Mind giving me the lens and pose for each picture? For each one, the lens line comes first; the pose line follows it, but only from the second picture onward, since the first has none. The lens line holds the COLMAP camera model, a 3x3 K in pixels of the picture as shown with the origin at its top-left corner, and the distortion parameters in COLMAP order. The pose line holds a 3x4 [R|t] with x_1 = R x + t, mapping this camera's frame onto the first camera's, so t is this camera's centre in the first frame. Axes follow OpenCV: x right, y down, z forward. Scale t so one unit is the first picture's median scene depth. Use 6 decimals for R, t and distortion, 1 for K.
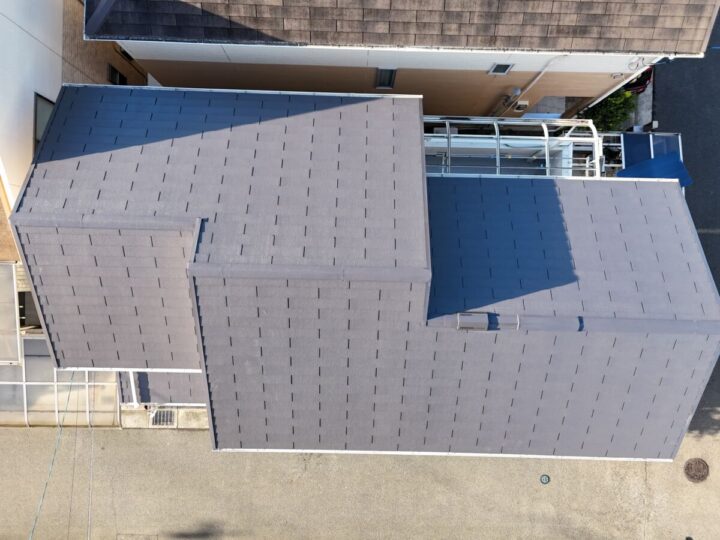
lens RADIAL K [[541.8, 0, 359.8], [0, 541.8, 270.1], [0, 0, 1]] dist [-0.008209, -0.004585]
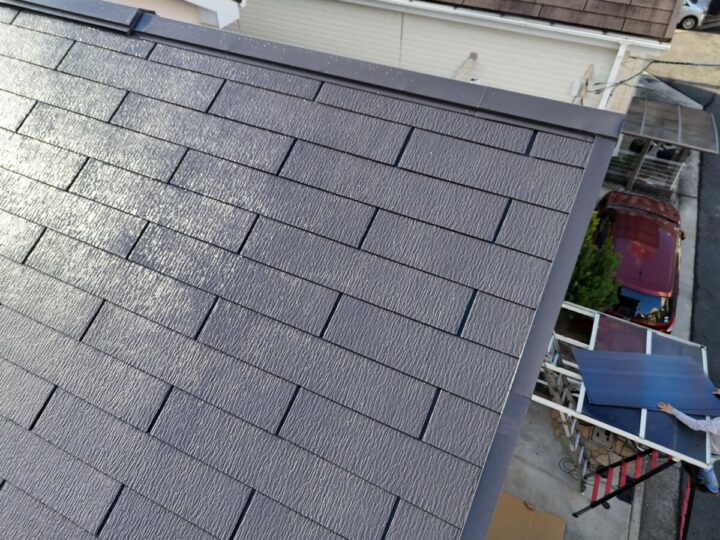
lens RADIAL K [[541.8, 0, 360.1], [0, 541.8, 269.4], [0, 0, 1]] dist [-0.008209, -0.004585]
pose [[0.905521, 0.283997, -0.315243, 0.593438], [-0.424290, 0.611814, -0.667579, 0.323807], [0.003279, 0.738261, 0.674507, 0.787424]]
